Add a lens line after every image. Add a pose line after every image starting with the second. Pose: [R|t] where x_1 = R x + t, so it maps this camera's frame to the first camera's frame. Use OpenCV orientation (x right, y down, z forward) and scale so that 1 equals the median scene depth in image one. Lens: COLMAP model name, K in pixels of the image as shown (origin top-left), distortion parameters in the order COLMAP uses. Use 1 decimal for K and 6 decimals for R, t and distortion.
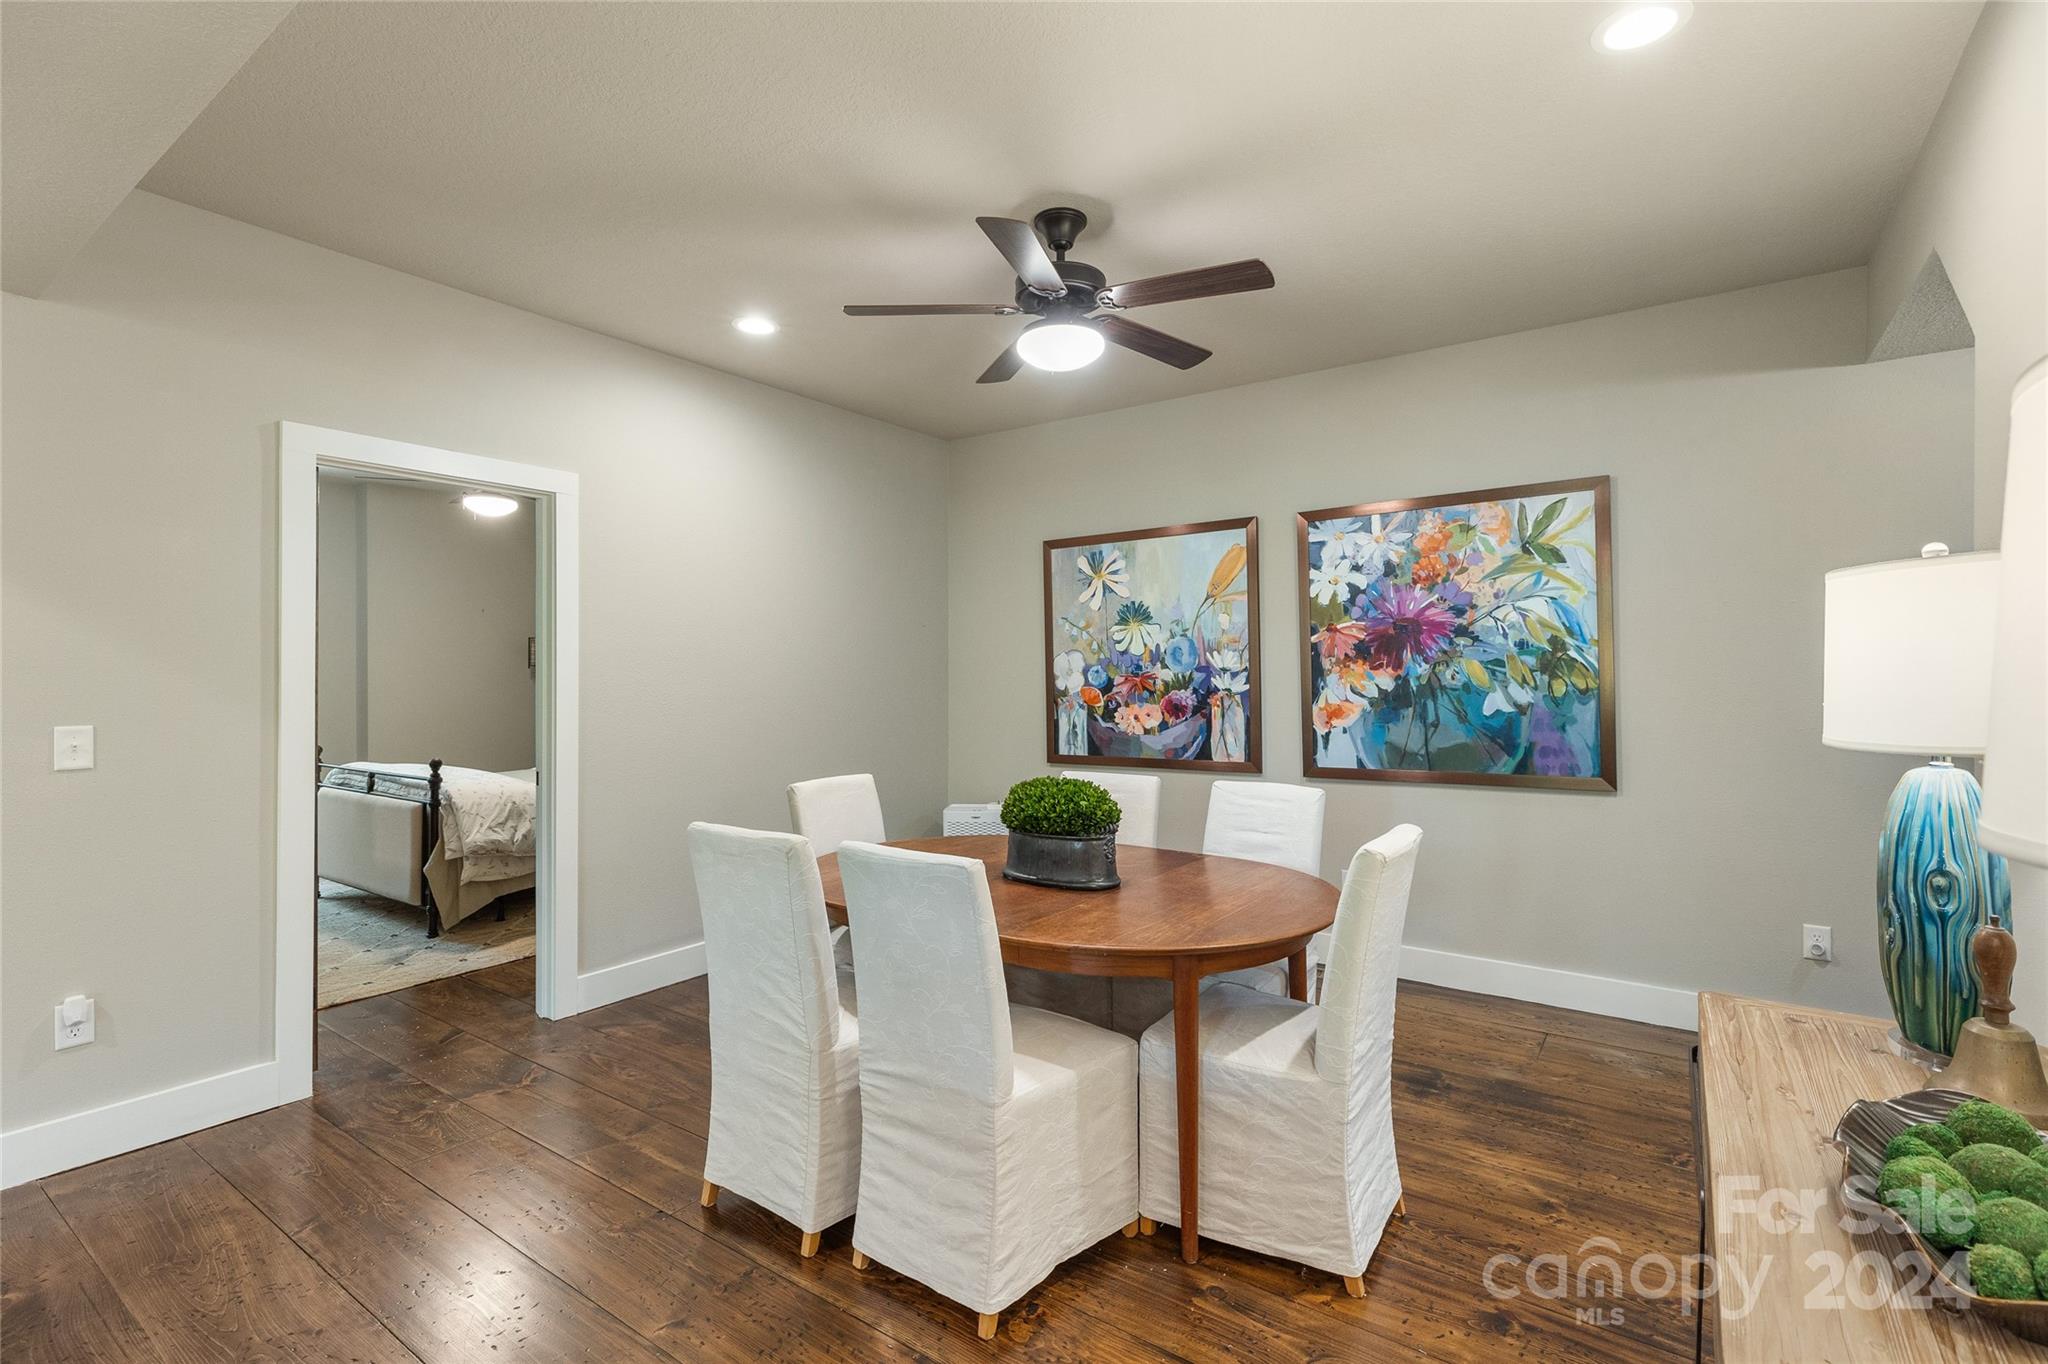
lens RADIAL K [[928.5, 0, 1021.2], [0, 928.5, 684.7], [0, 0, 1]] dist [0.006791, -0.001156]
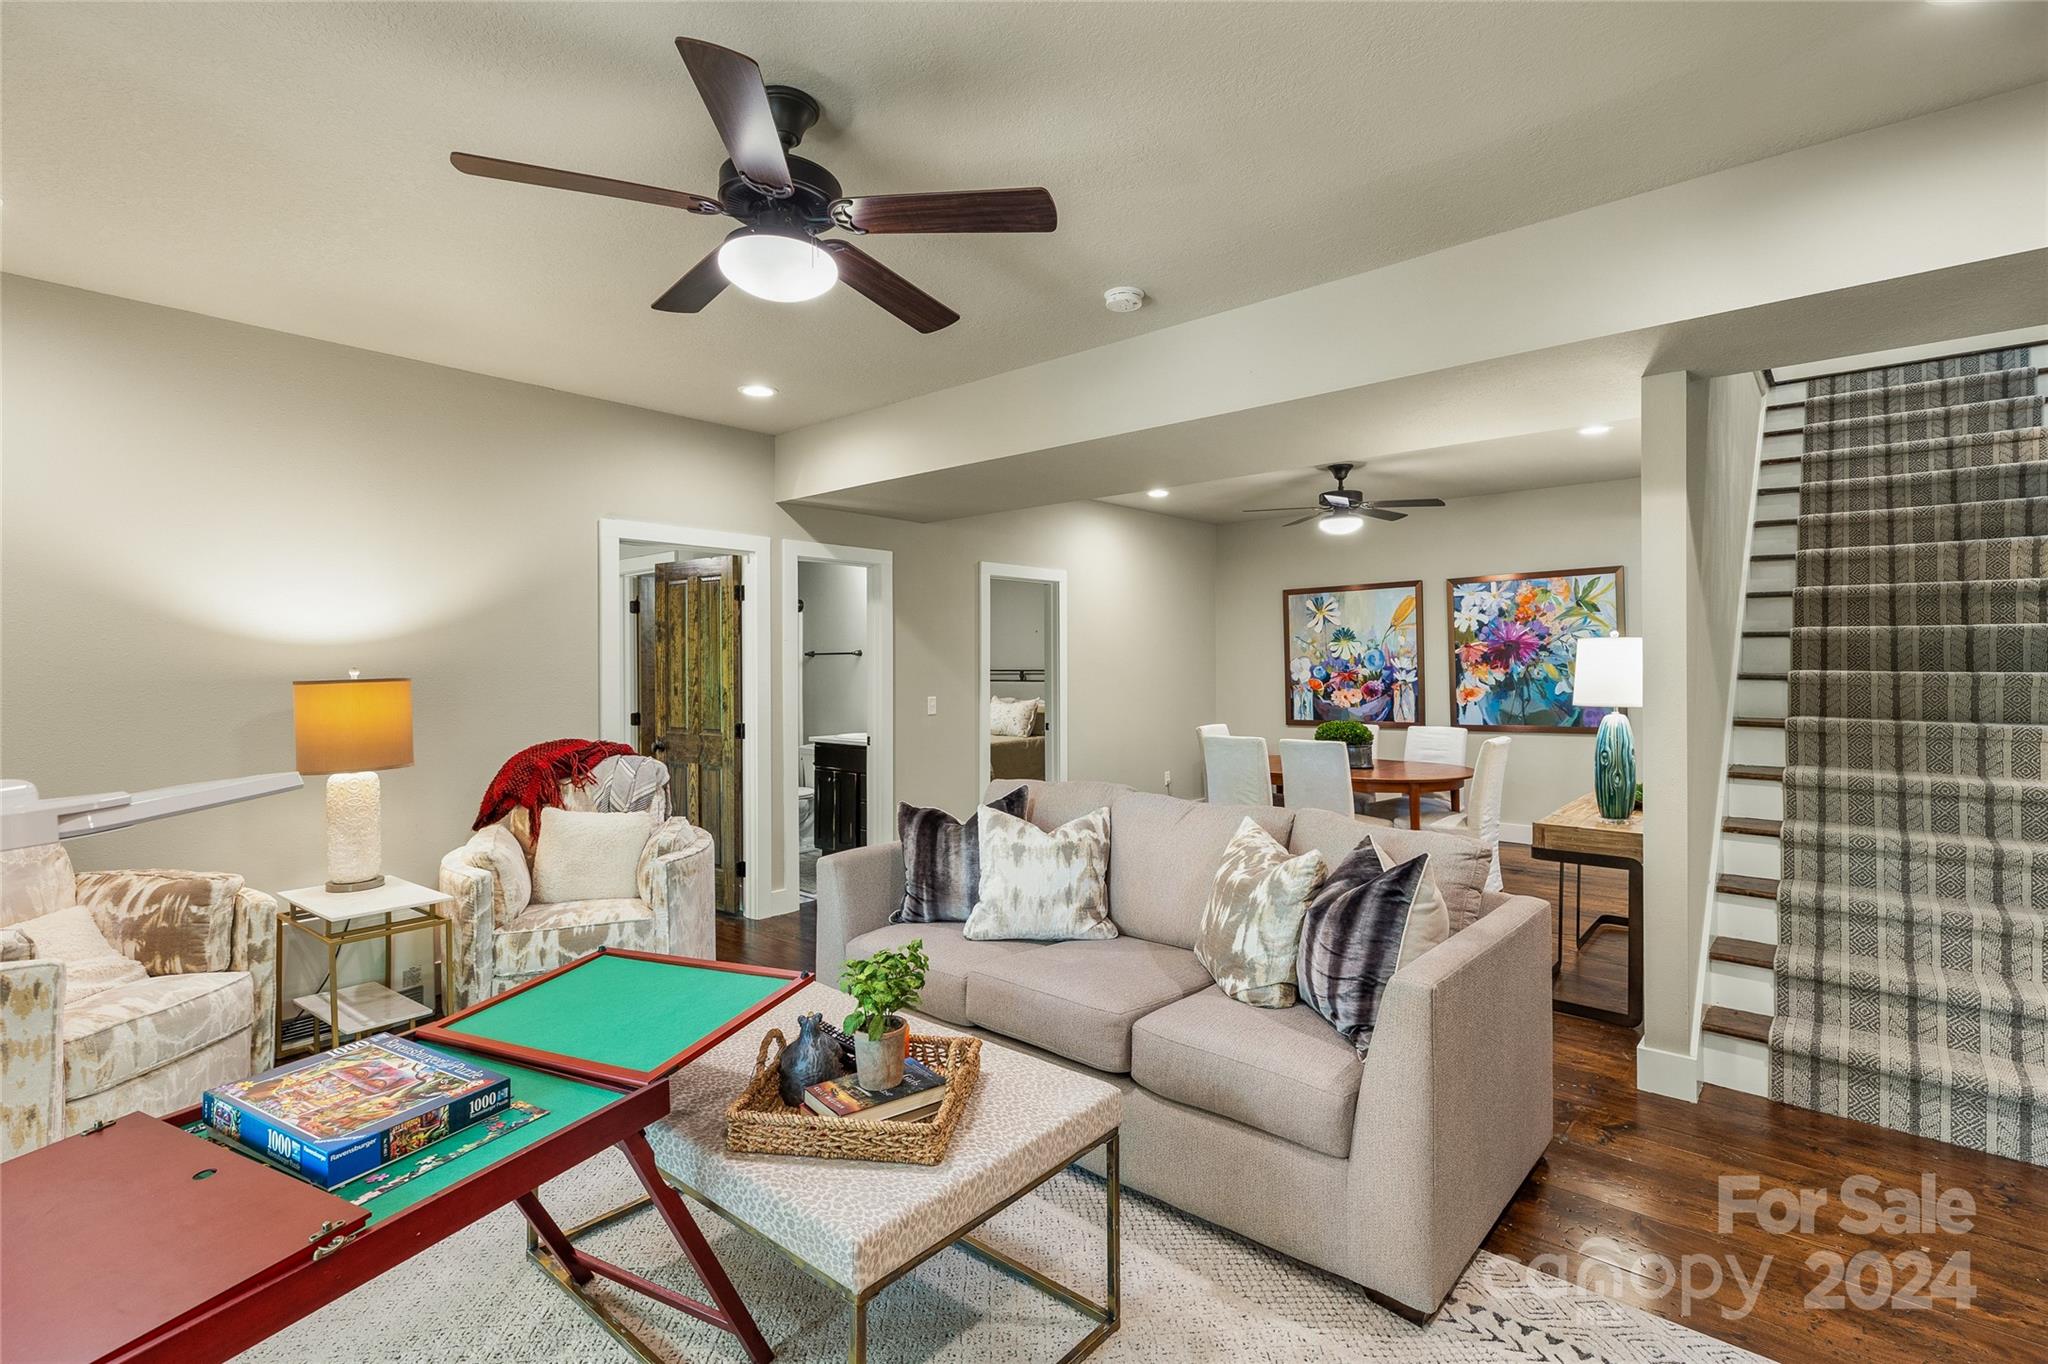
lens RADIAL K [[928.5, 0, 1022.7], [0, 928.5, 674.6], [0, 0, 1]] dist [0.006791, -0.001156]
pose [[0.991679, 0.000337, -0.128732, -0.257986], [-0.000718, 0.999996, -0.002912, 0.000150], [0.128730, 0.002980, 0.991675, -0.802813]]
